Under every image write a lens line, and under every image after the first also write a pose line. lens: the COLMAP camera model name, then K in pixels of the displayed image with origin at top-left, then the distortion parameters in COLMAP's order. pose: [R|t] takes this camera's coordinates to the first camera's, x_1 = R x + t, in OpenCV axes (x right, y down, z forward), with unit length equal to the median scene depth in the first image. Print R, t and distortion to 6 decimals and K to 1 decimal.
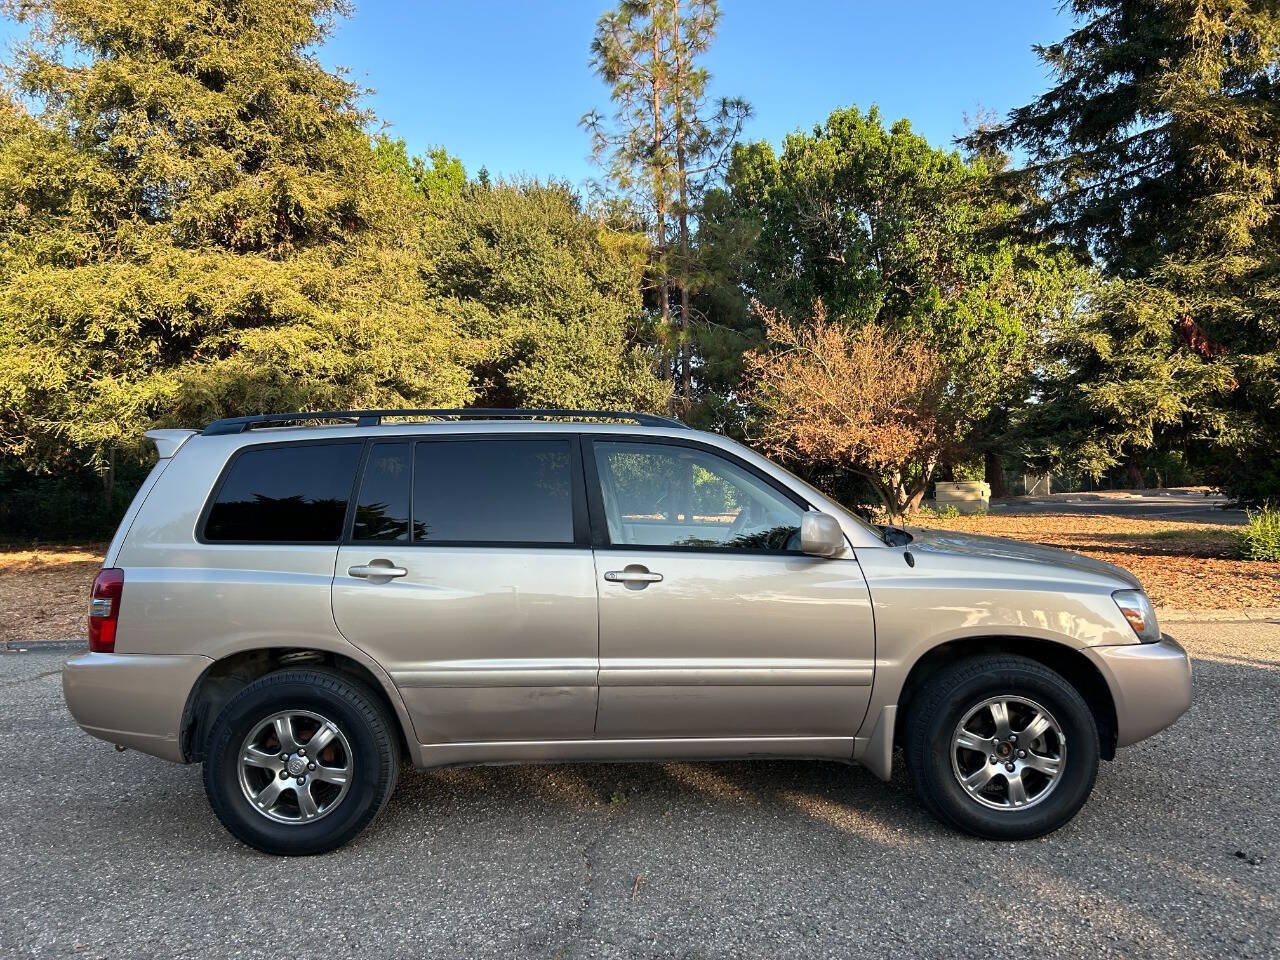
lens RADIAL K [[972.7, 0, 655.6], [0, 972.7, 476.2], [0, 0, 1]] dist [0.053216, -0.062360]
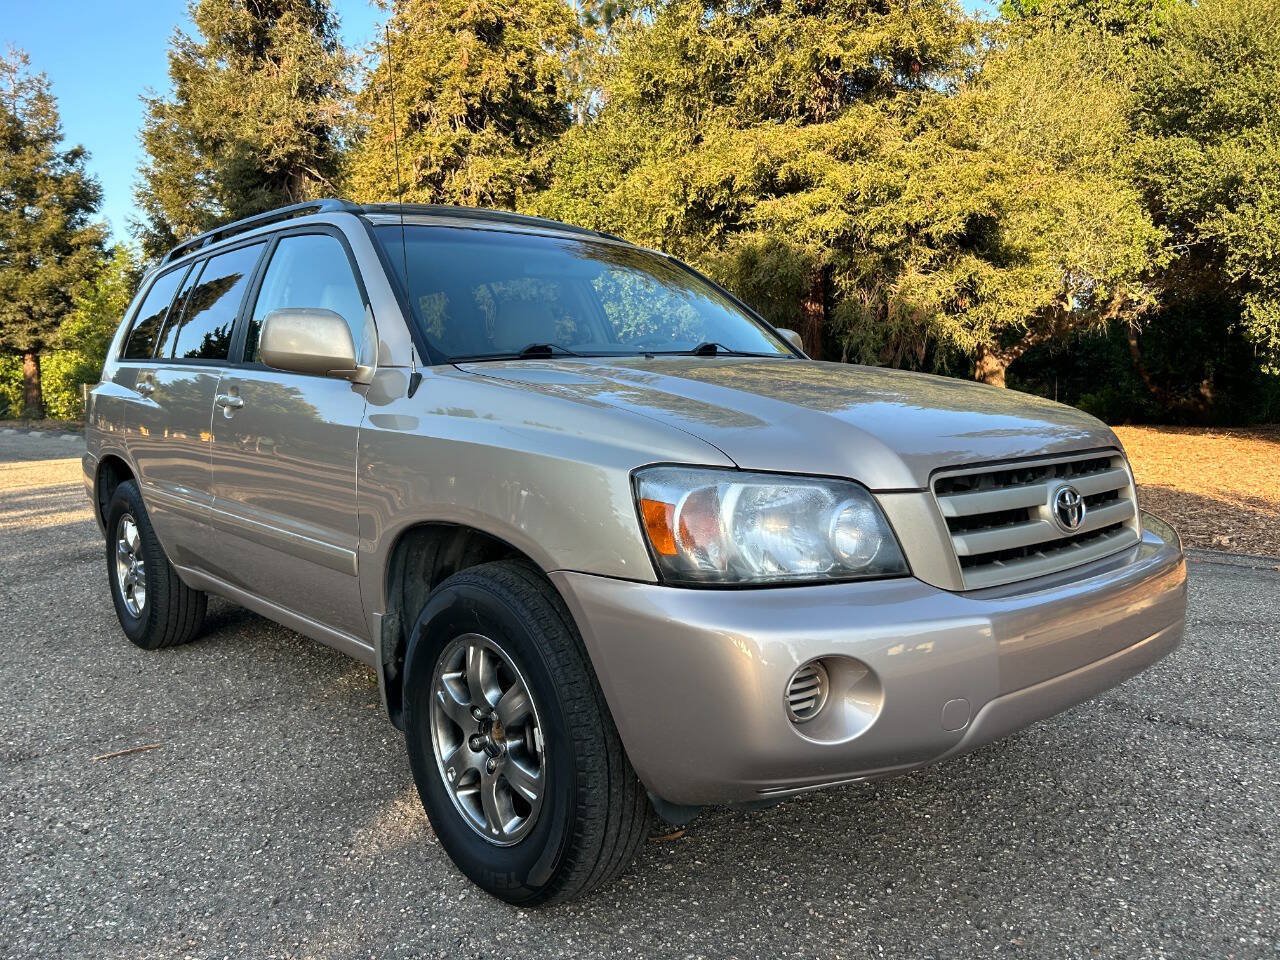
lens RADIAL K [[972.7, 0, 648.5], [0, 972.7, 476.0], [0, 0, 1]] dist [0.053216, -0.062360]
pose [[0.662081, 0.083895, -0.744722, 0.256830], [-0.006523, 0.994322, 0.106214, 0.024186], [0.749404, -0.065465, 0.658868, 0.224936]]
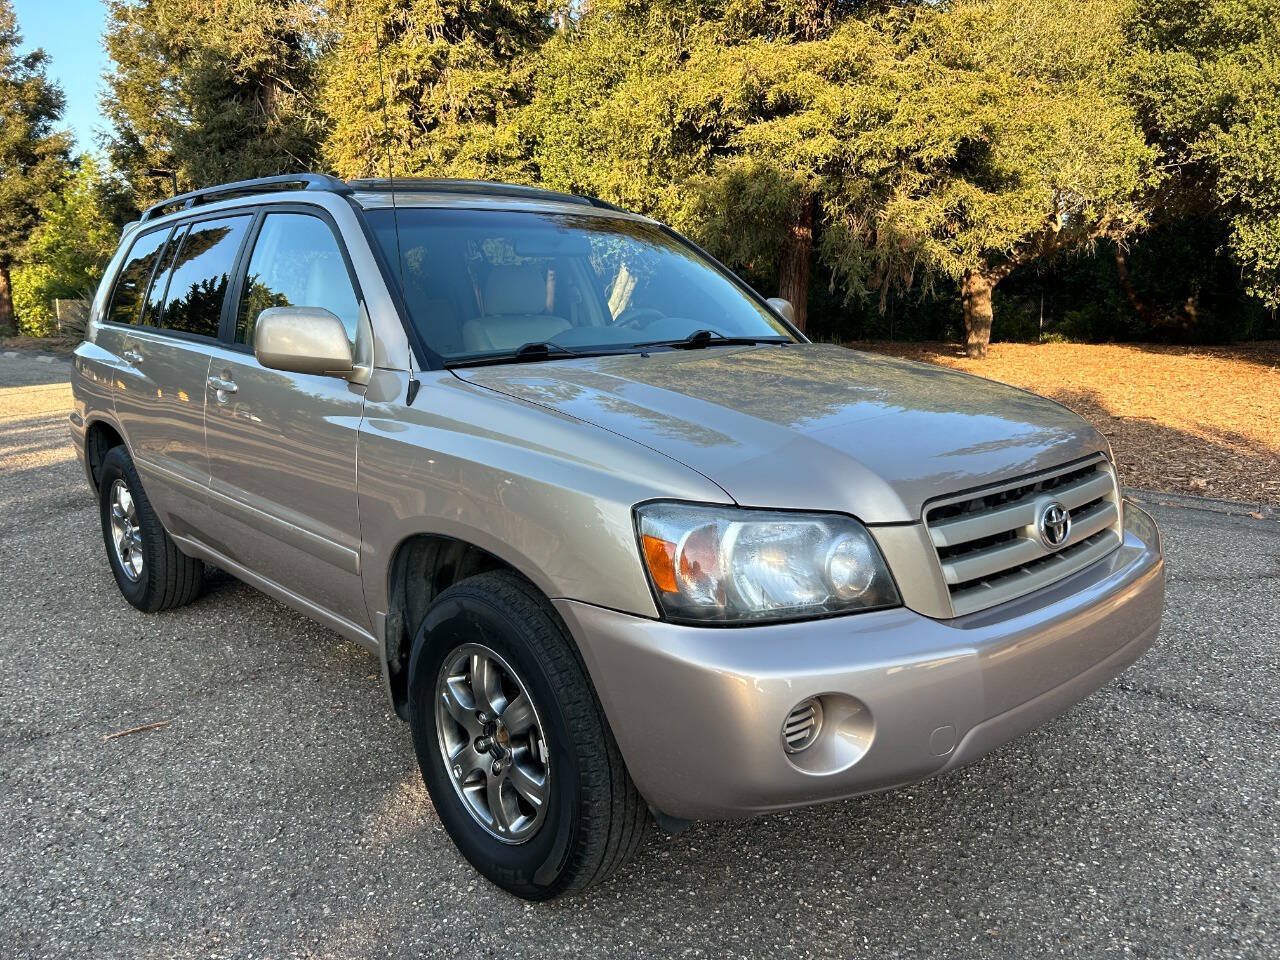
lens RADIAL K [[972.7, 0, 648.7], [0, 972.7, 472.8], [0, 0, 1]] dist [0.053216, -0.062360]
pose [[0.674594, 0.146565, -0.723493, 0.255502], [-0.006893, 0.981300, 0.192363, 0.005292], [0.738157, -0.124780, 0.662989, 0.222492]]
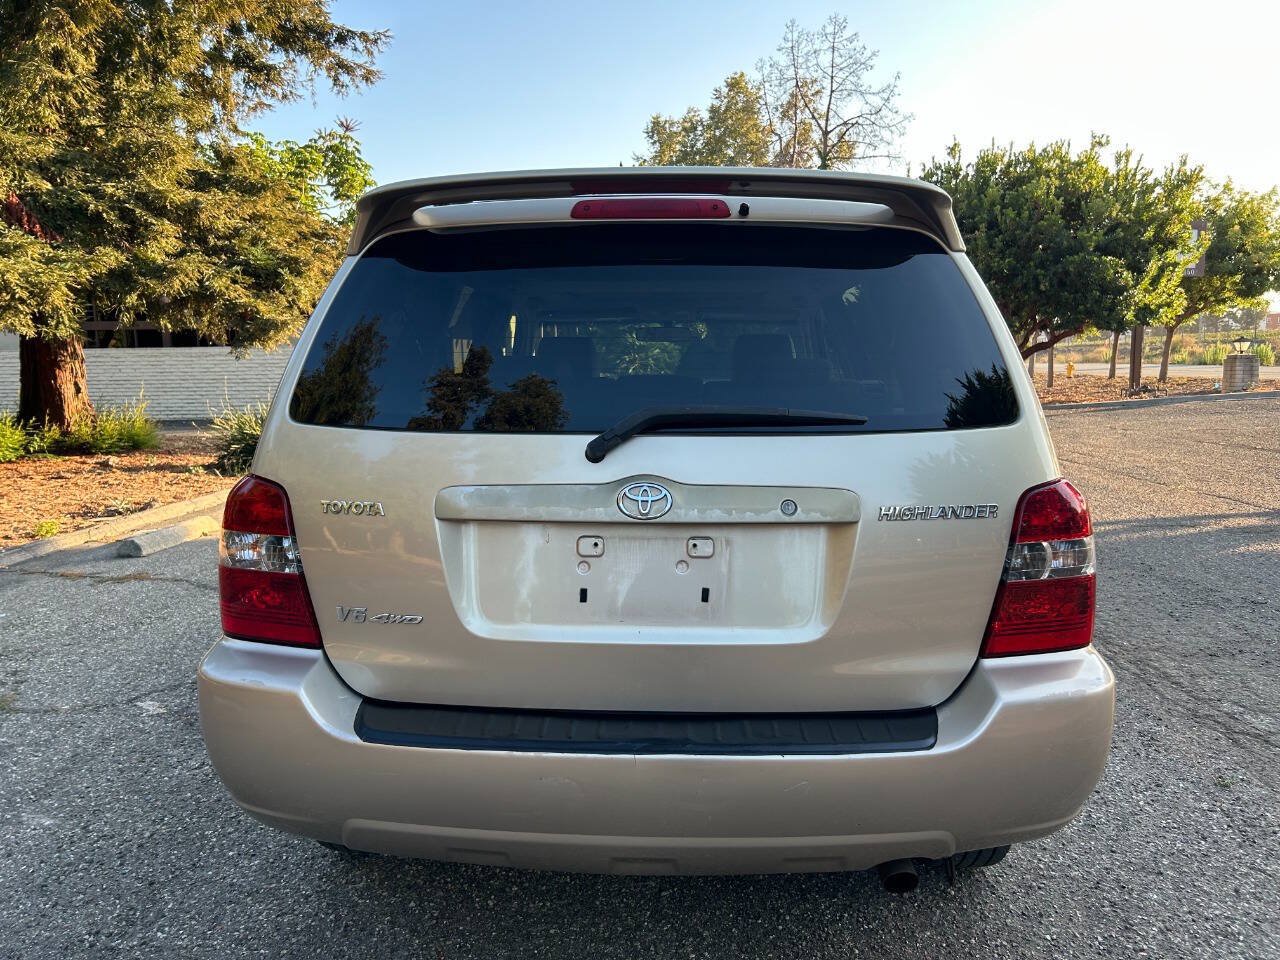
lens RADIAL K [[972.7, 0, 636.0], [0, 972.7, 471.5], [0, 0, 1]] dist [0.053216, -0.062360]
pose [[0.053473, -0.086279, 0.994835, -0.338383], [0.004417, 0.996271, 0.086167, 0.016325], [-0.998560, -0.000214, 0.053654, 0.375195]]
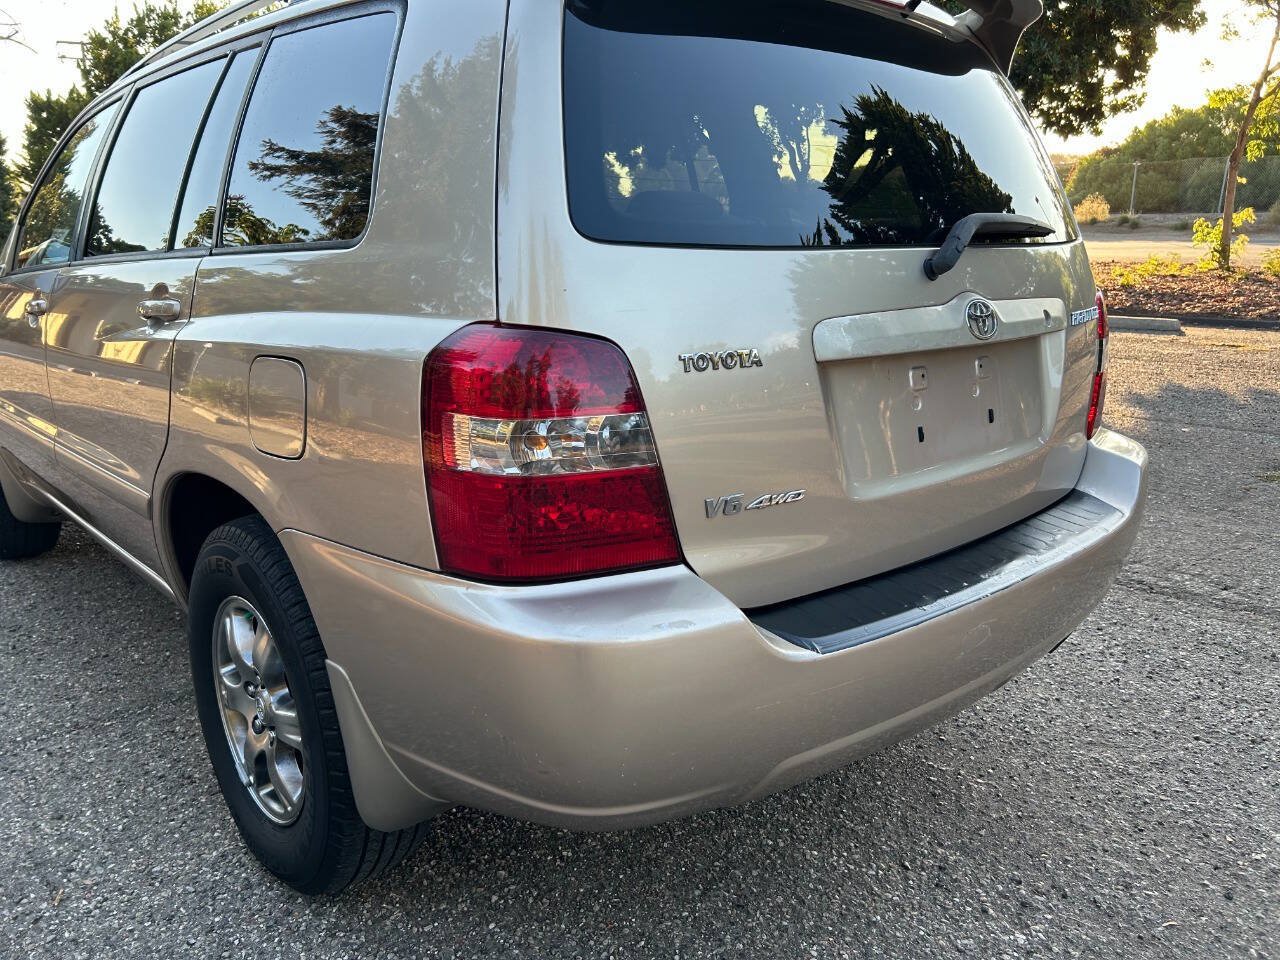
lens RADIAL K [[972.7, 0, 631.7], [0, 972.7, 480.1], [0, 0, 1]] dist [0.053216, -0.062360]
pose [[-0.661434, -0.152441, 0.734348, -0.265568], [0.024219, 0.974274, 0.224061, 0.023387], [-0.749612, 0.165986, -0.640726, 0.505121]]
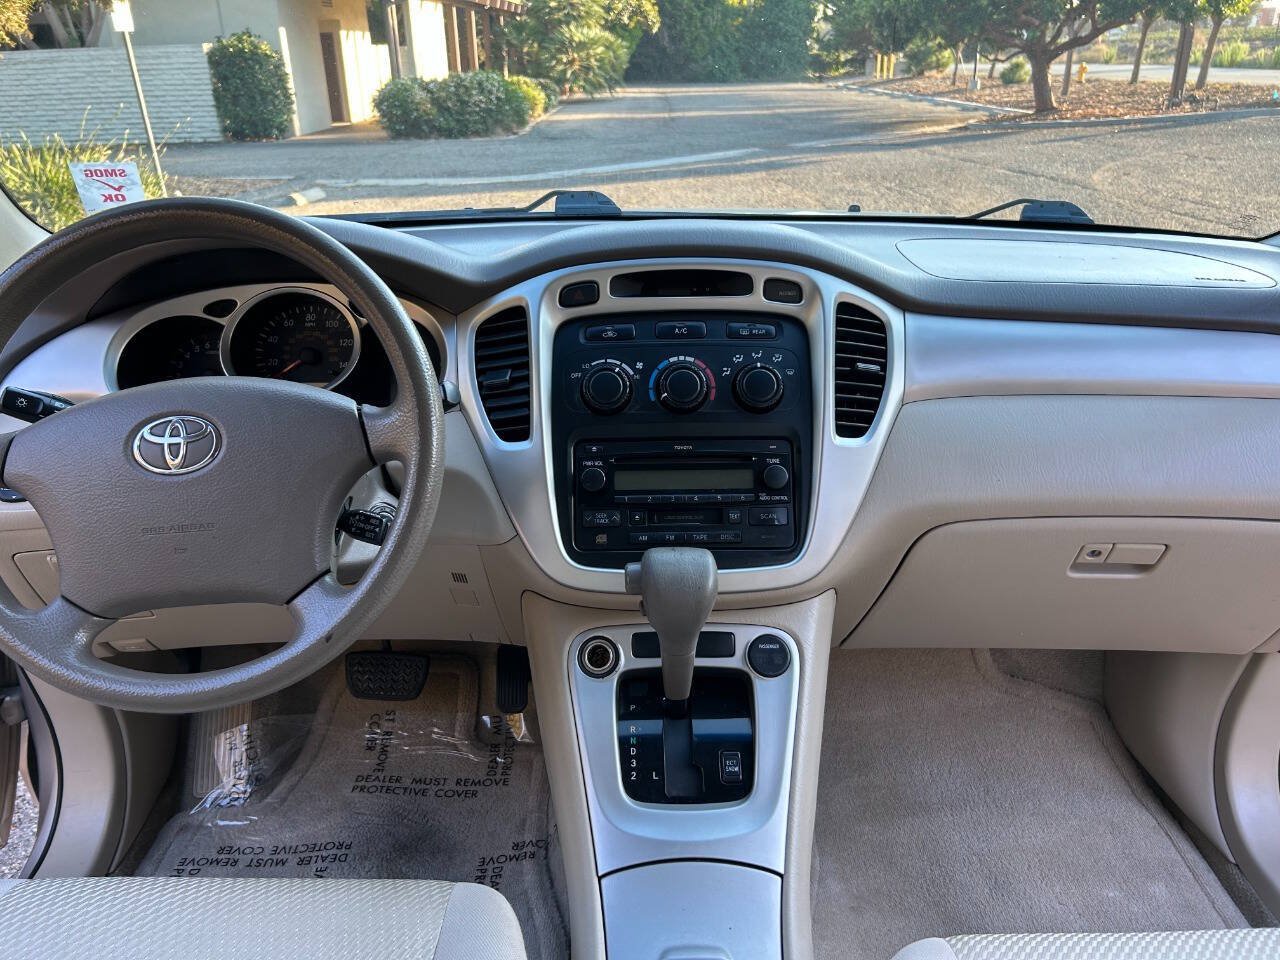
lens RADIAL K [[972.7, 0, 617.7], [0, 972.7, 488.8], [0, 0, 1]] dist [0.053216, -0.062360]
pose [[0.015300, -0.374011, 0.927298, -0.048761], [0.009478, 0.927419, 0.373904, 0.005552], [-0.999838, 0.003068, 0.017734, 0.386613]]
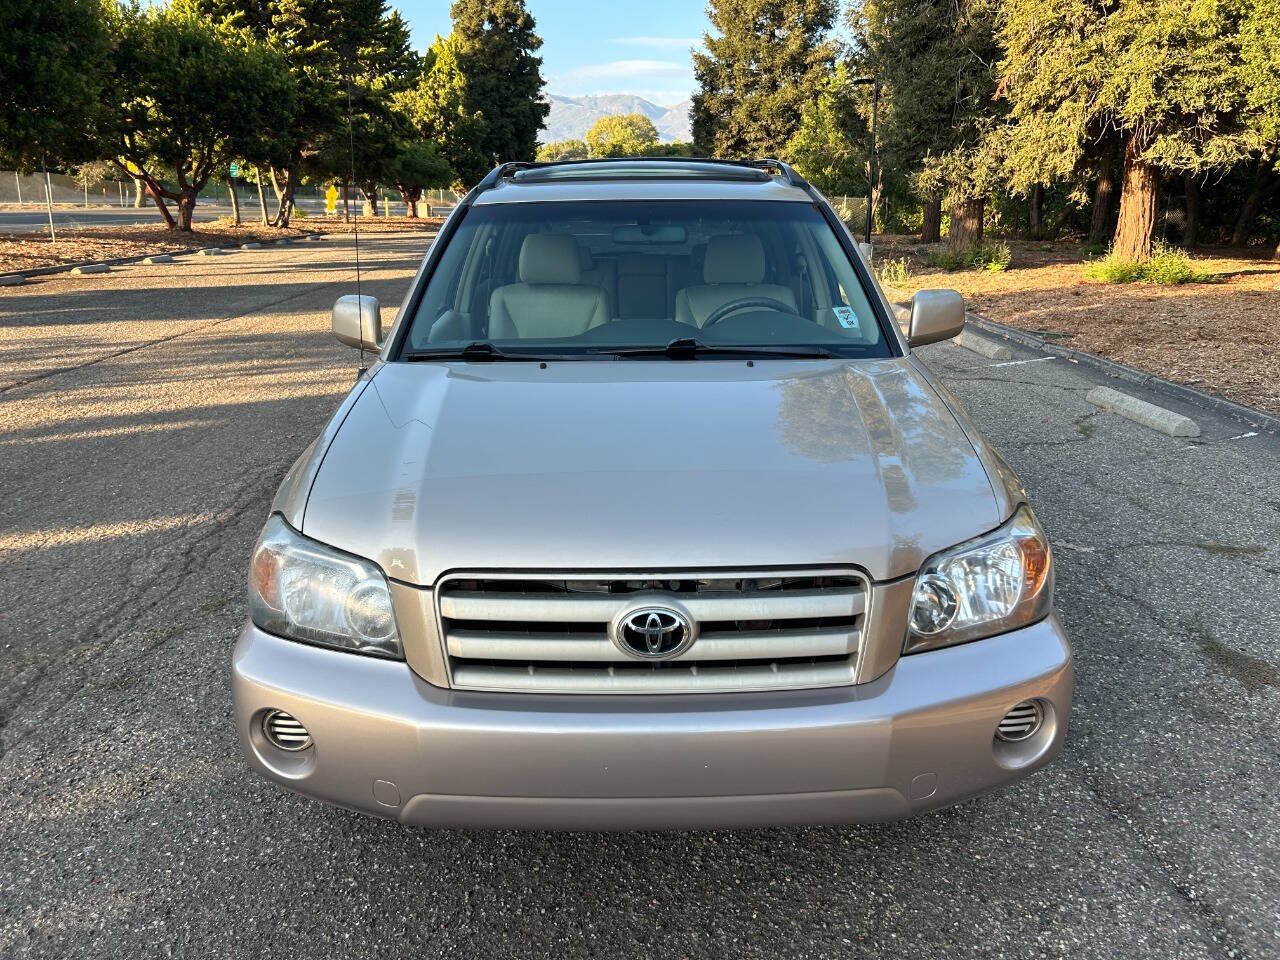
lens RADIAL K [[972.7, 0, 641.1], [0, 972.7, 472.9], [0, 0, 1]] dist [0.053216, -0.062360]
pose [[-0.004070, 0.298728, -0.954330, 0.317373], [0.003225, 0.954336, 0.298716, -0.022027], [0.999987, -0.001862, -0.004847, 0.386951]]
